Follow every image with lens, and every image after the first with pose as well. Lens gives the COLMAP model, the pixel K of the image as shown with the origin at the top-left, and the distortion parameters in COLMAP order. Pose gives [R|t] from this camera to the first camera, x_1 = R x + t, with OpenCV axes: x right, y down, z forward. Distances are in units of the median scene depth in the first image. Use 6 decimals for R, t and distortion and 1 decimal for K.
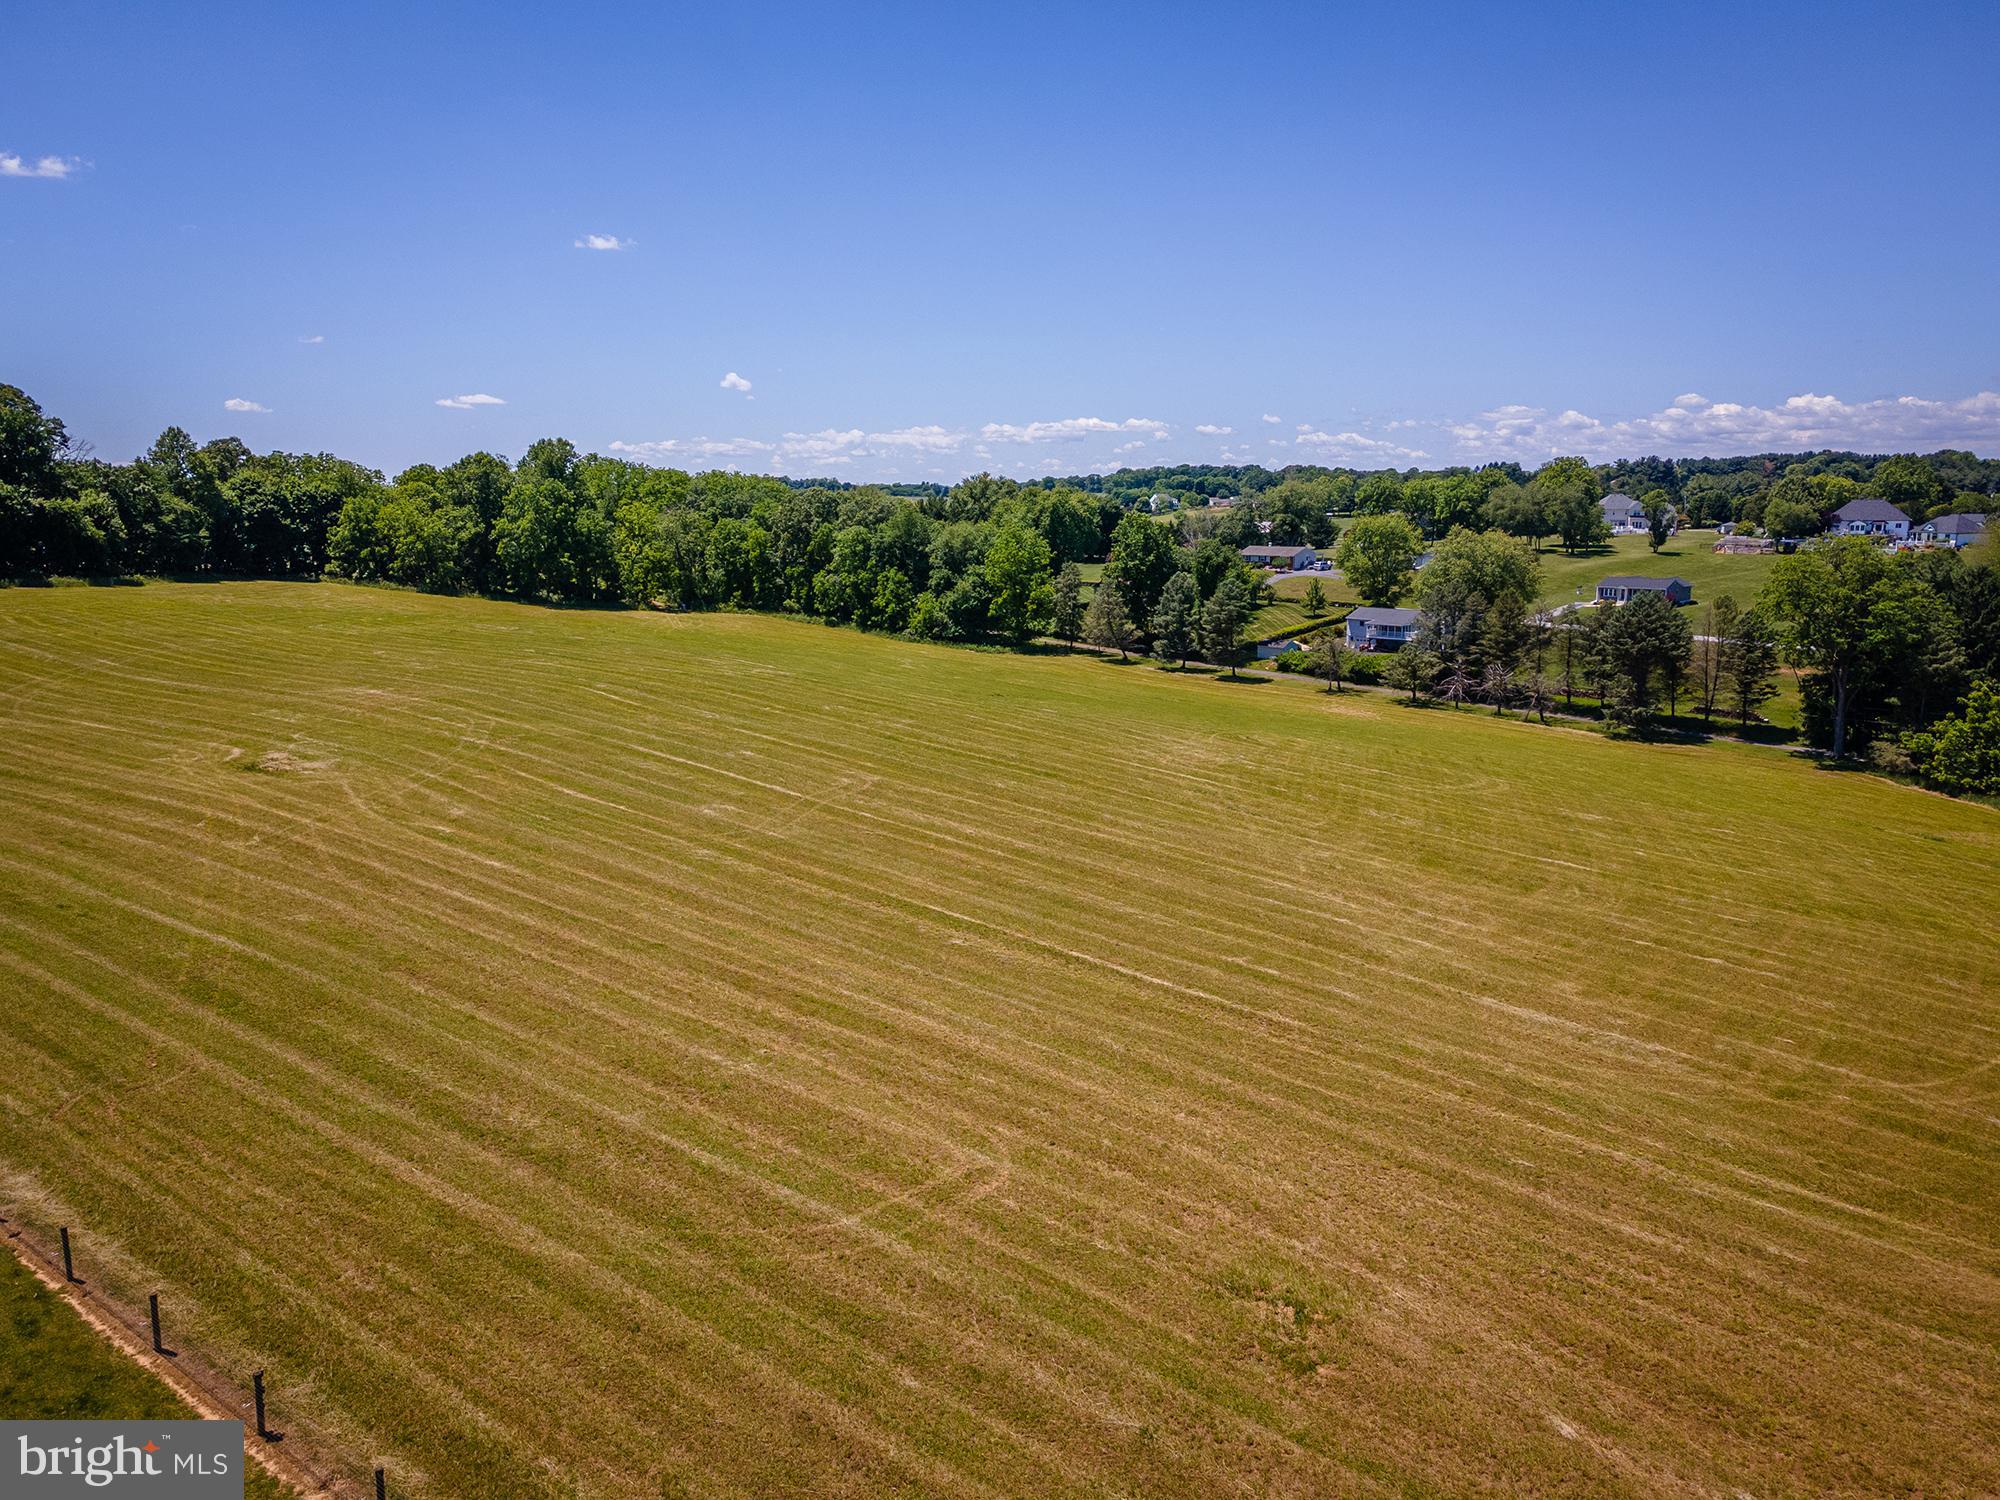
lens RADIAL K [[1456.5, 0, 995.3], [0, 1456.5, 761.2], [0, 0, 1]] dist [0.028509, 0.028975]
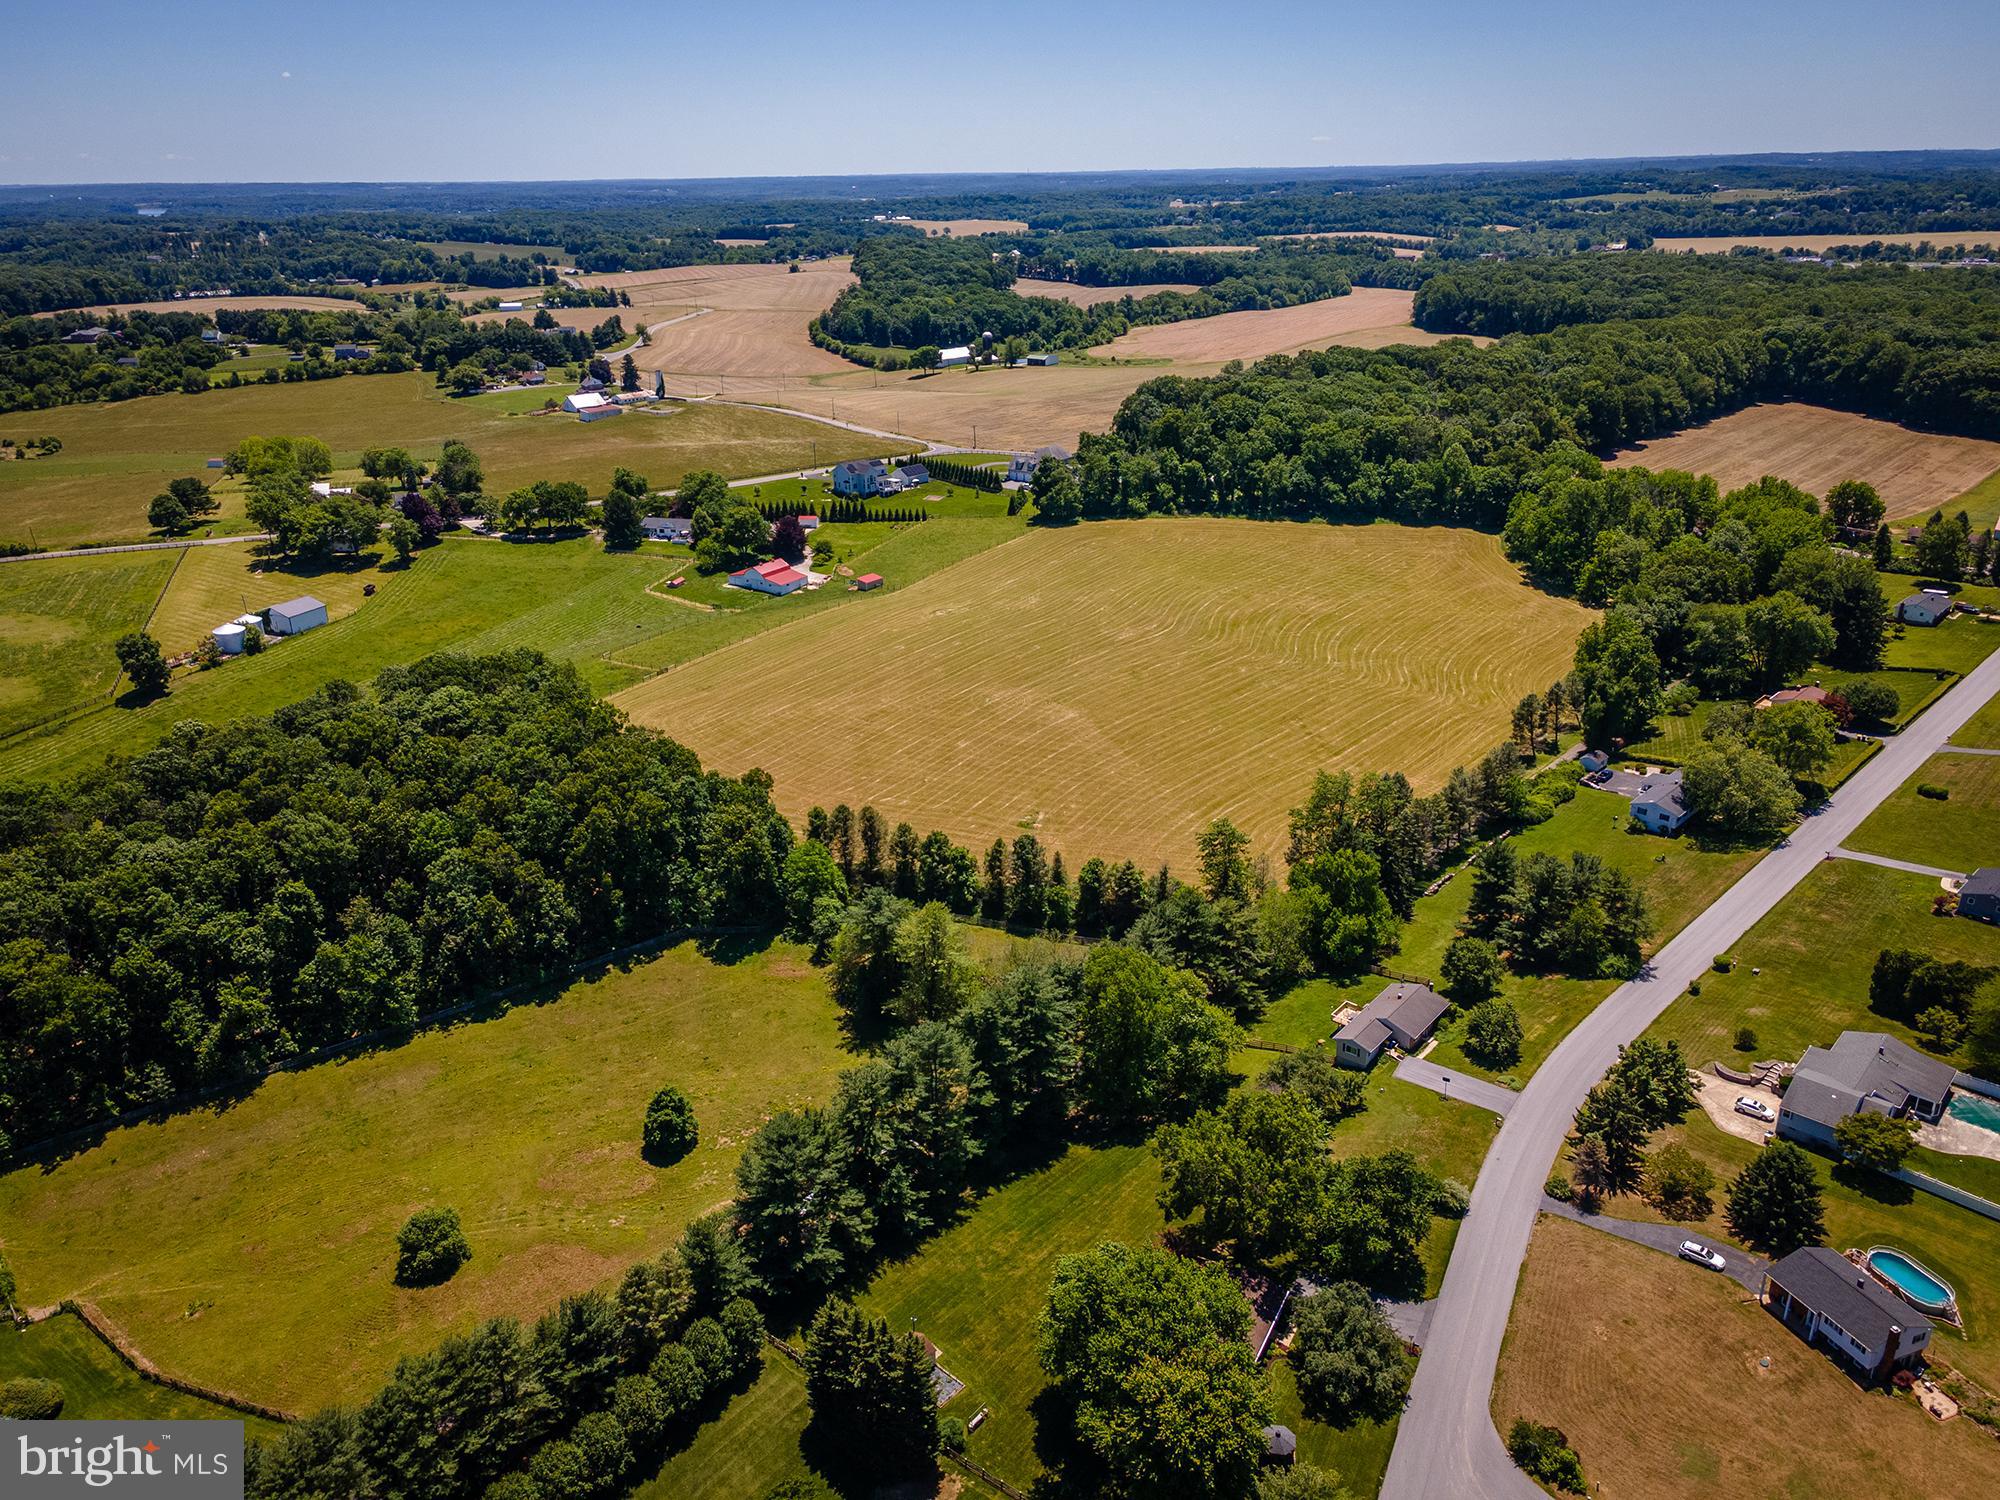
lens RADIAL K [[1456.5, 0, 995.7], [0, 1456.5, 764.0], [0, 0, 1]] dist [0.028509, 0.028975]
pose [[-0.017107, 0.387916, -0.921536, 1.332485], [-0.166849, 0.907640, 0.385164, -0.461983], [0.985834, 0.160346, 0.049197, 0.355230]]
